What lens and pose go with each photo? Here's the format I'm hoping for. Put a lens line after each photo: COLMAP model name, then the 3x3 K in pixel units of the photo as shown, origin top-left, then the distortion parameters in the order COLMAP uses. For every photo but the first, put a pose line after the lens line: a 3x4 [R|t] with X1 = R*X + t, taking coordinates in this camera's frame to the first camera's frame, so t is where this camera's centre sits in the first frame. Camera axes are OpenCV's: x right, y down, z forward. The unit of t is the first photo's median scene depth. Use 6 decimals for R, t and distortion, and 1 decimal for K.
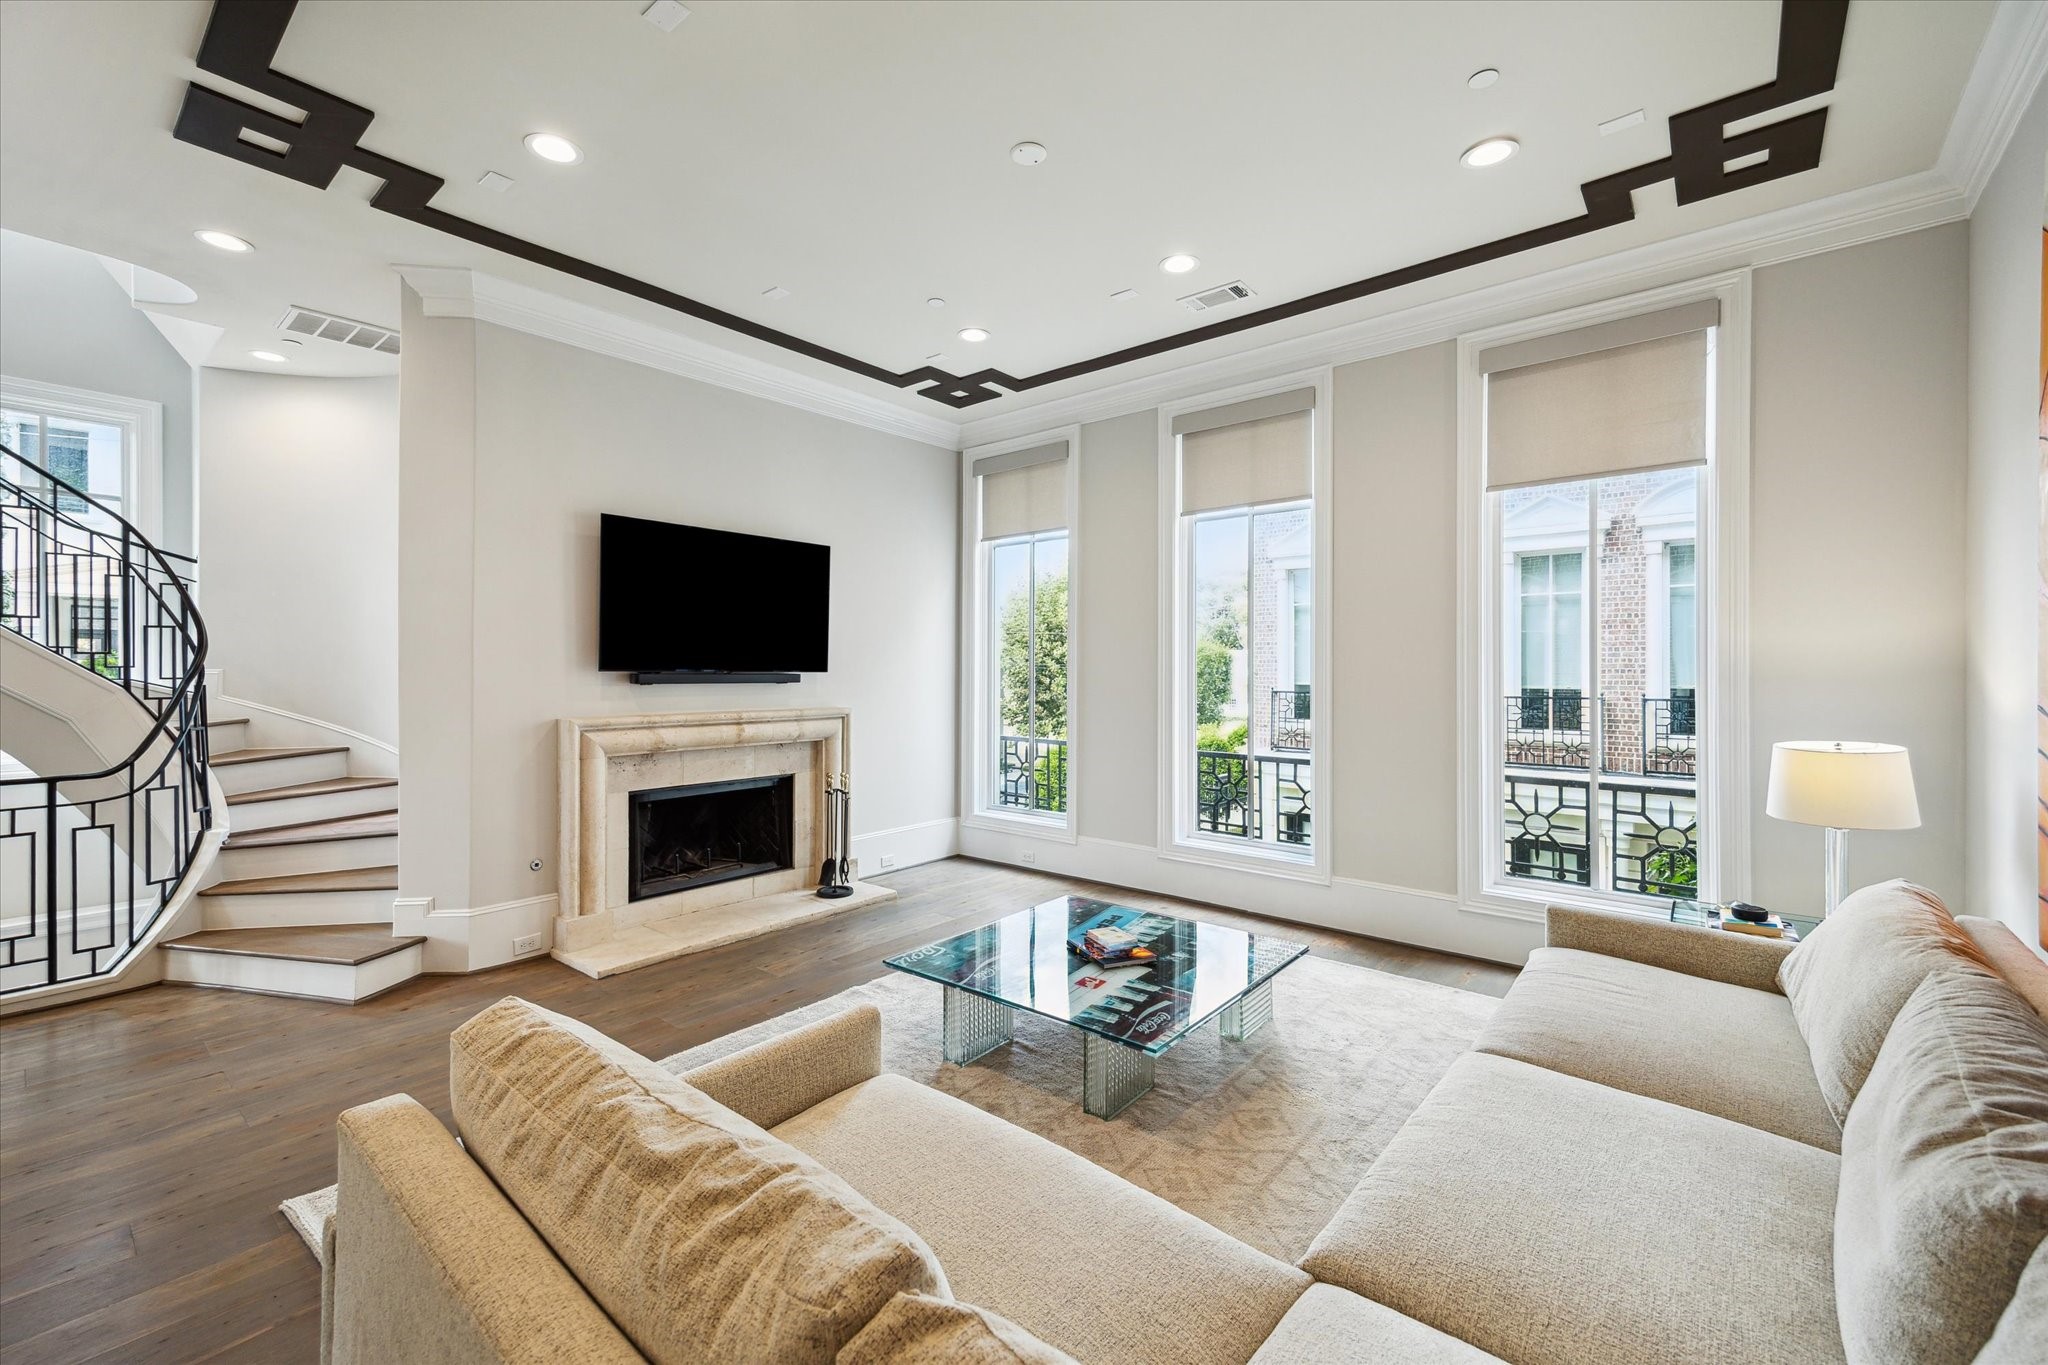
lens RADIAL K [[825.5, 0, 1042.6], [0, 825.5, 664.7], [0, 0, 1]] dist [0.011068, -0.001578]
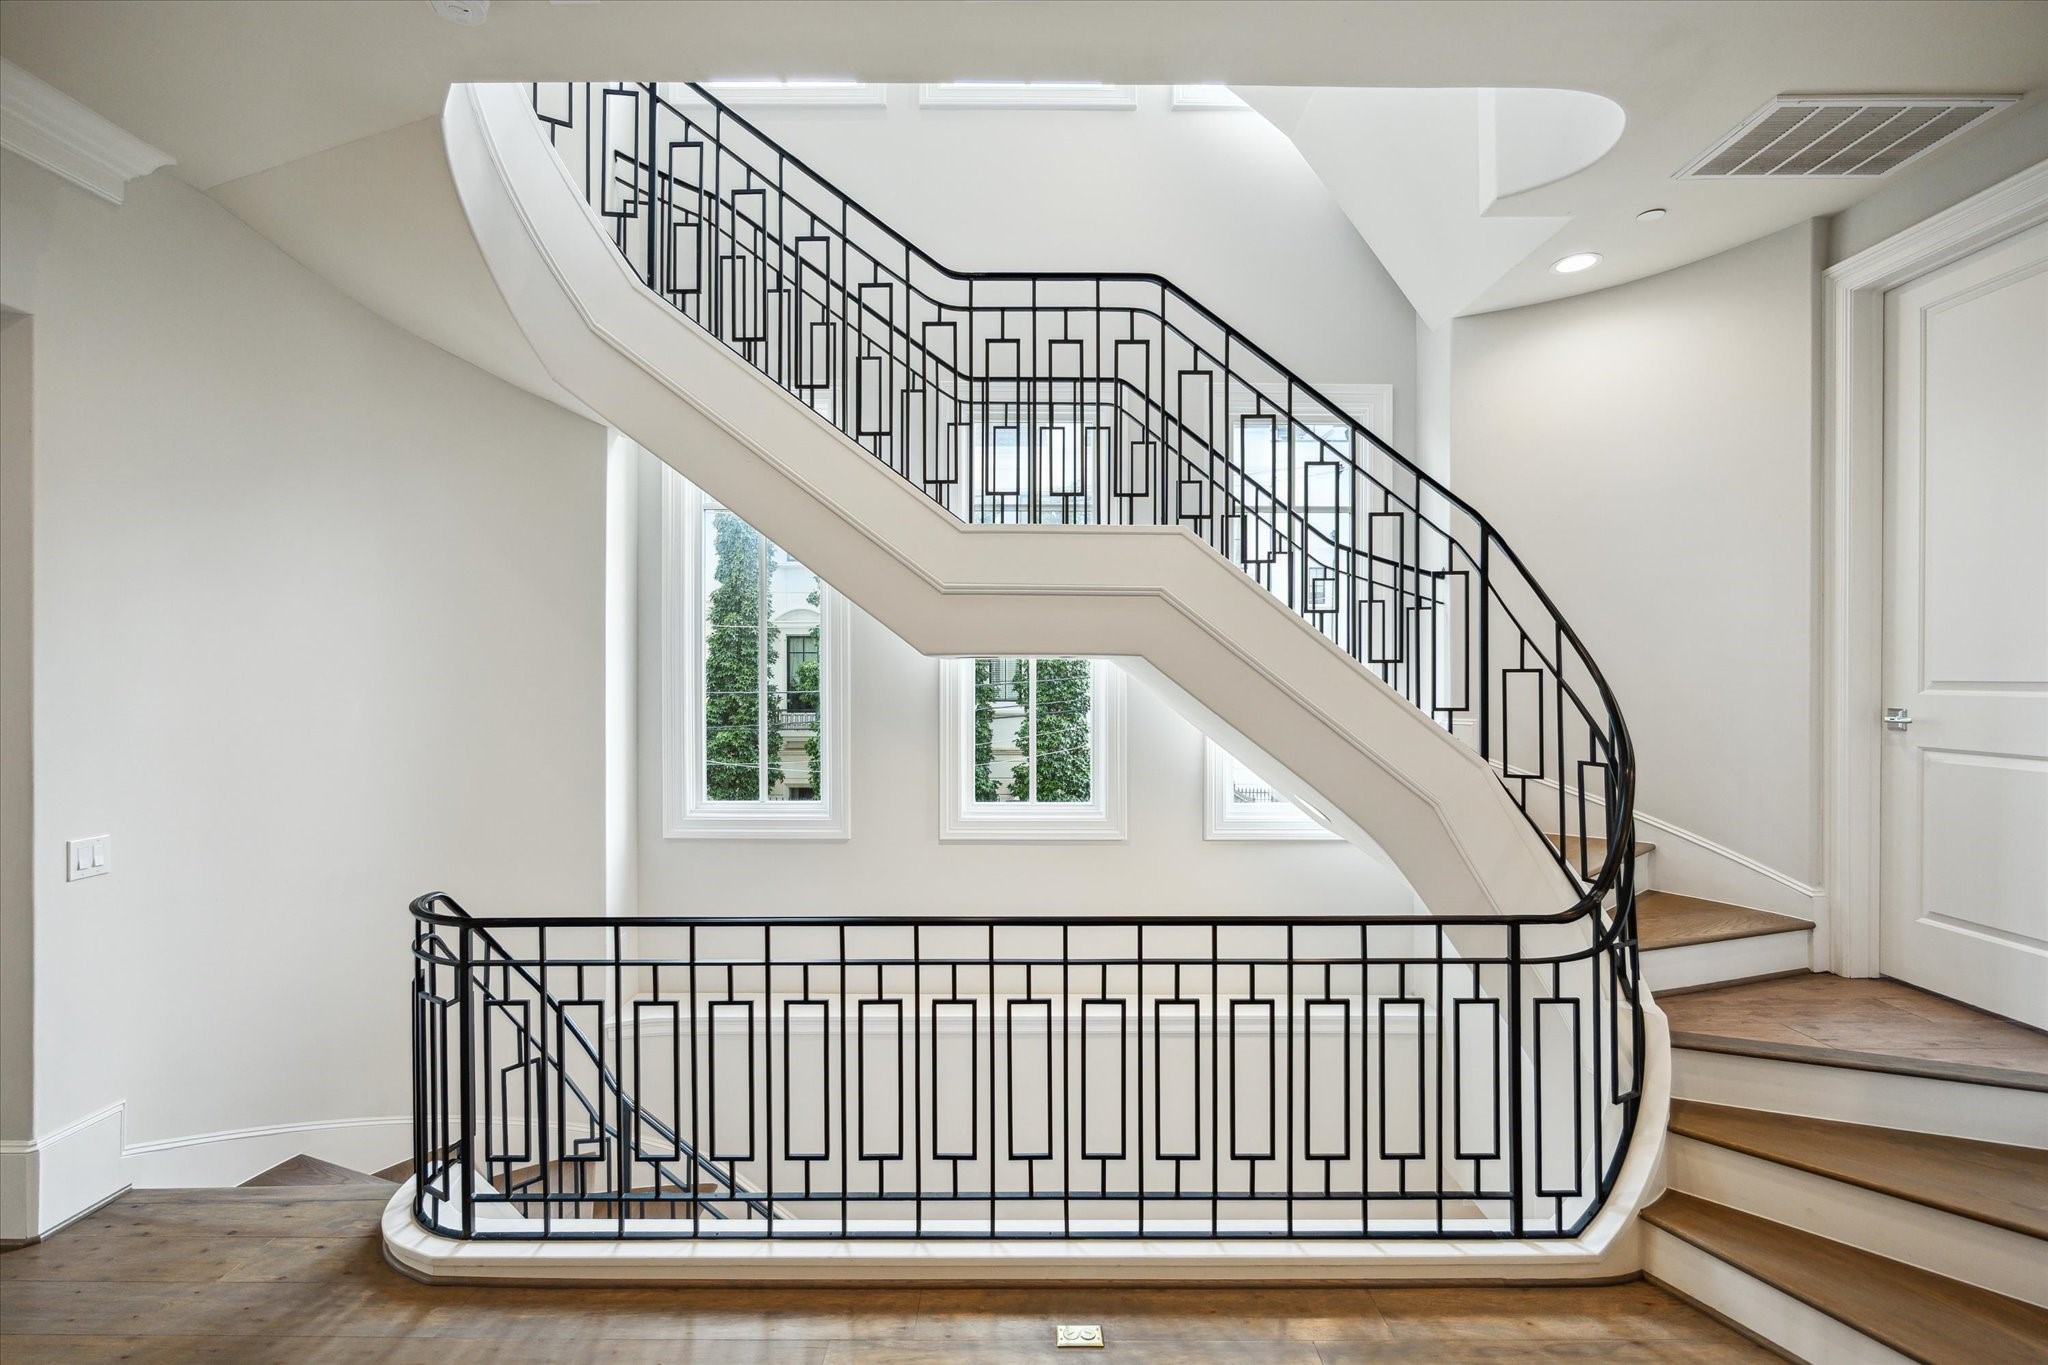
lens RADIAL K [[952.7, 0, 1069.5], [0, 952.7, 677.0], [0, 0, 1]] dist [0.004354, 0.001725]
pose [[0.639525, 0.002133, -0.768768, -0.775370], [0.002159, 0.999987, 0.004571, -0.050622], [0.768768, -0.004583, 0.639512, 0.244088]]
